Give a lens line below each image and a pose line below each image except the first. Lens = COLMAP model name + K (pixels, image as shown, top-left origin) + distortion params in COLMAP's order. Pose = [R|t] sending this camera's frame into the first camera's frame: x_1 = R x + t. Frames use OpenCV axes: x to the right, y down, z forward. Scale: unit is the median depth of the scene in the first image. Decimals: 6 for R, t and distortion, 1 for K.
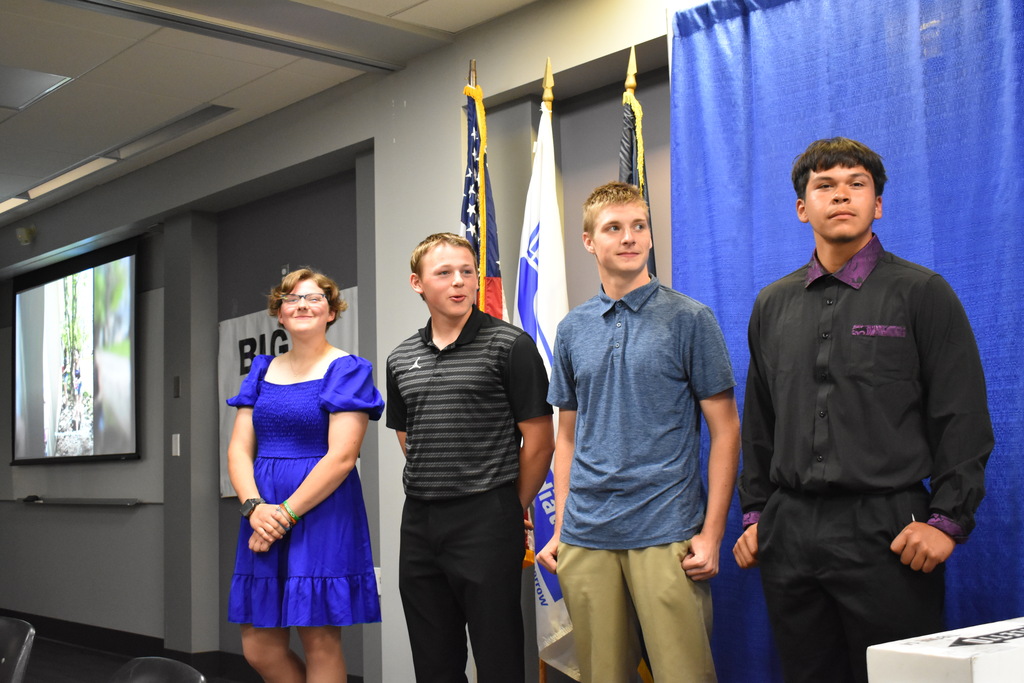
lens RADIAL K [[1309.0, 0, 514.0], [0, 1309.0, 343.5], [0, 0, 1]] dist [-0.030247, 0.000000]
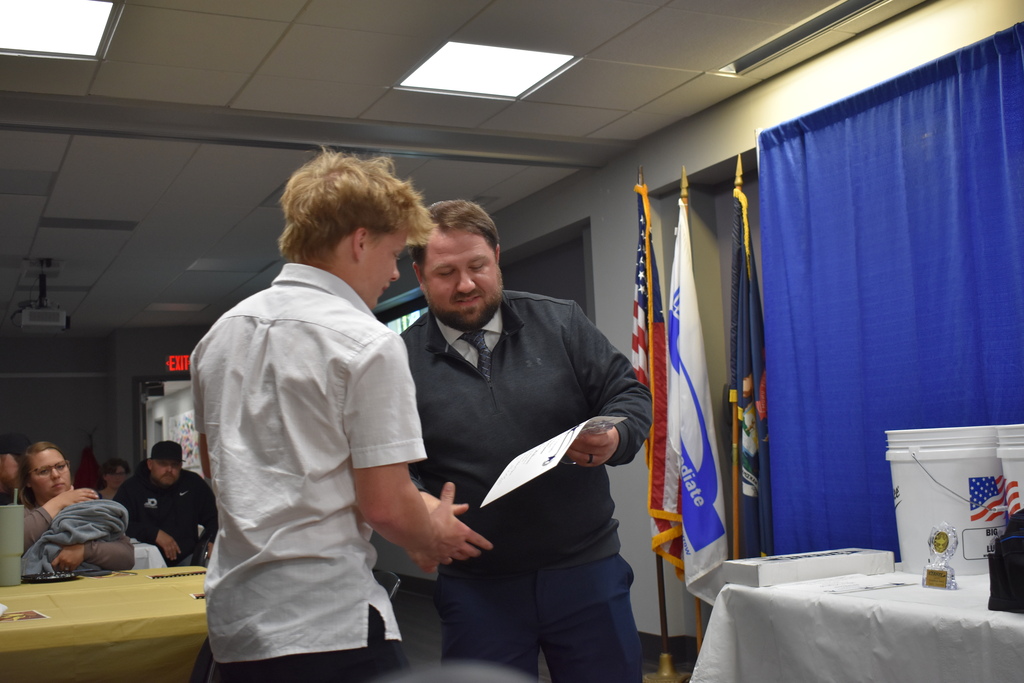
lens RADIAL K [[1250.7, 0, 507.5], [0, 1250.7, 345.8], [0, 0, 1]] dist [-0.024519, 0.000000]
pose [[0.957461, -0.046480, -0.284795, 0.219830], [0.049976, 0.998738, 0.005015, -0.042480], [0.284203, -0.019035, 0.958575, -0.343941]]
